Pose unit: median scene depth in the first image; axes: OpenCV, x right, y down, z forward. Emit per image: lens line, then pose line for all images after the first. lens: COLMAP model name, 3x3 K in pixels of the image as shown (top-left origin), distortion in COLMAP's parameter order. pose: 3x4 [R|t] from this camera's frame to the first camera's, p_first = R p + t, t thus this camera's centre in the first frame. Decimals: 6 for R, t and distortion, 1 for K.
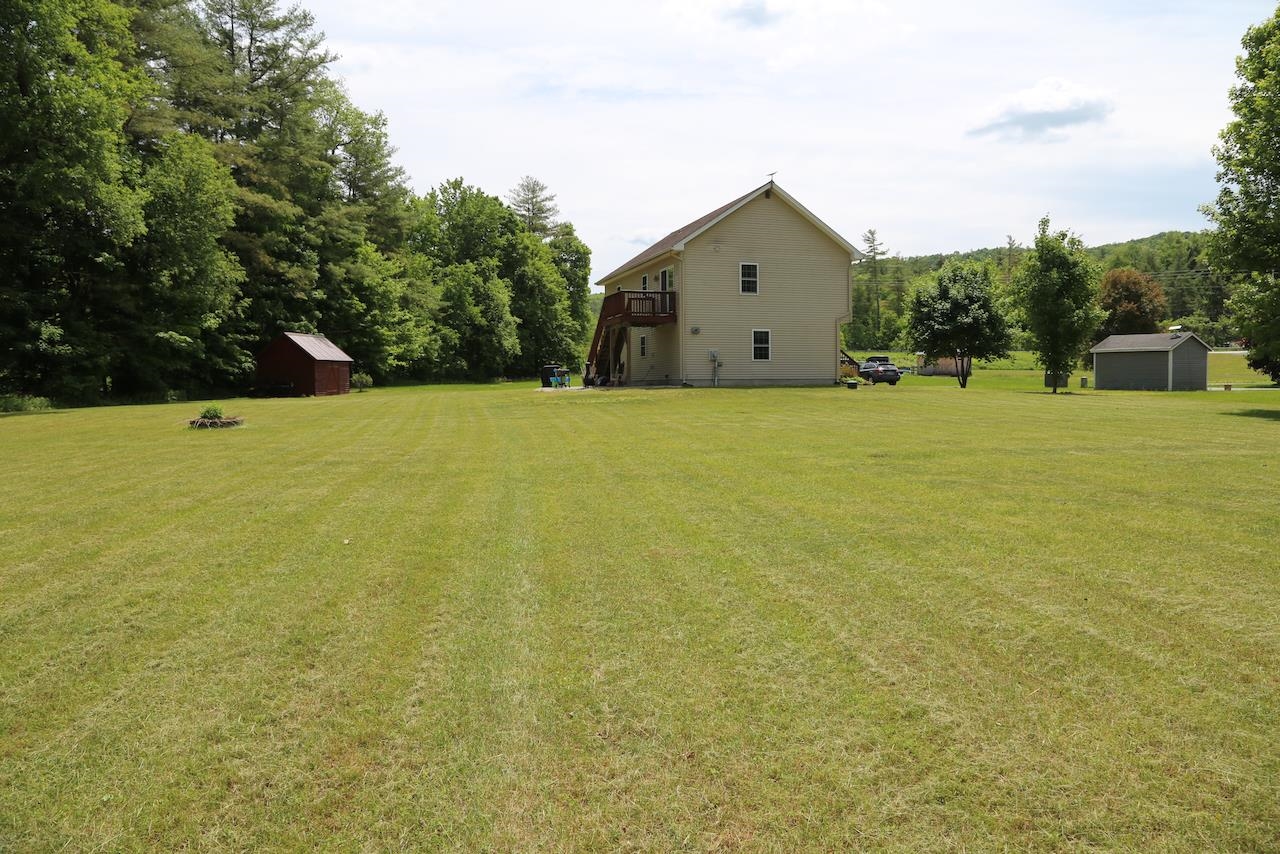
lens RADIAL K [[871.7, 0, 640.0], [0, 871.7, 427.0], [0, 0, 1]] dist [-0.133089, 0.095989]
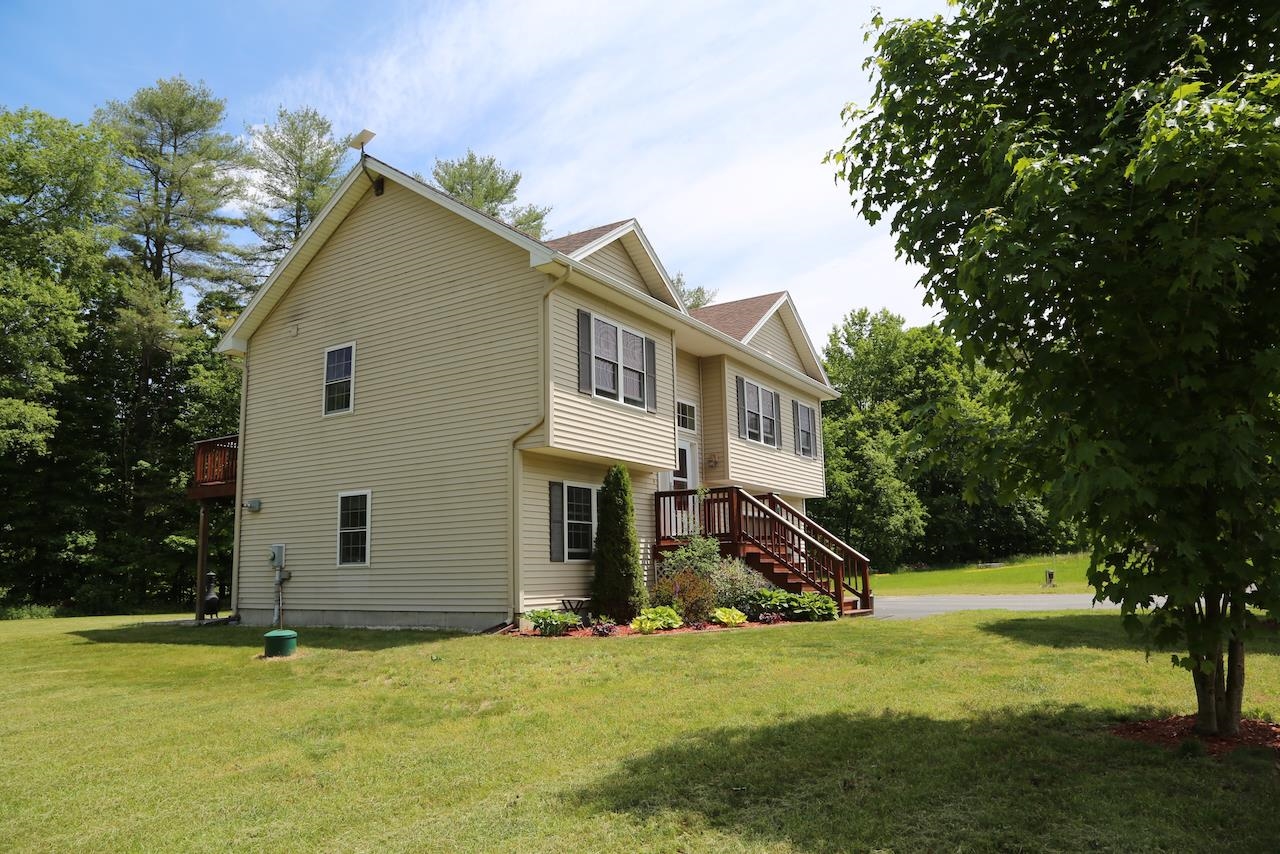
lens RADIAL K [[871.7, 0, 640.0], [0, 871.7, 427.0], [0, 0, 1]] dist [-0.133089, 0.095989]
pose [[0.656117, -0.131710, -0.743077, 0.500077], [-0.018949, 0.981466, -0.190696, -0.060188], [0.754421, 0.139200, 0.641461, 0.759909]]
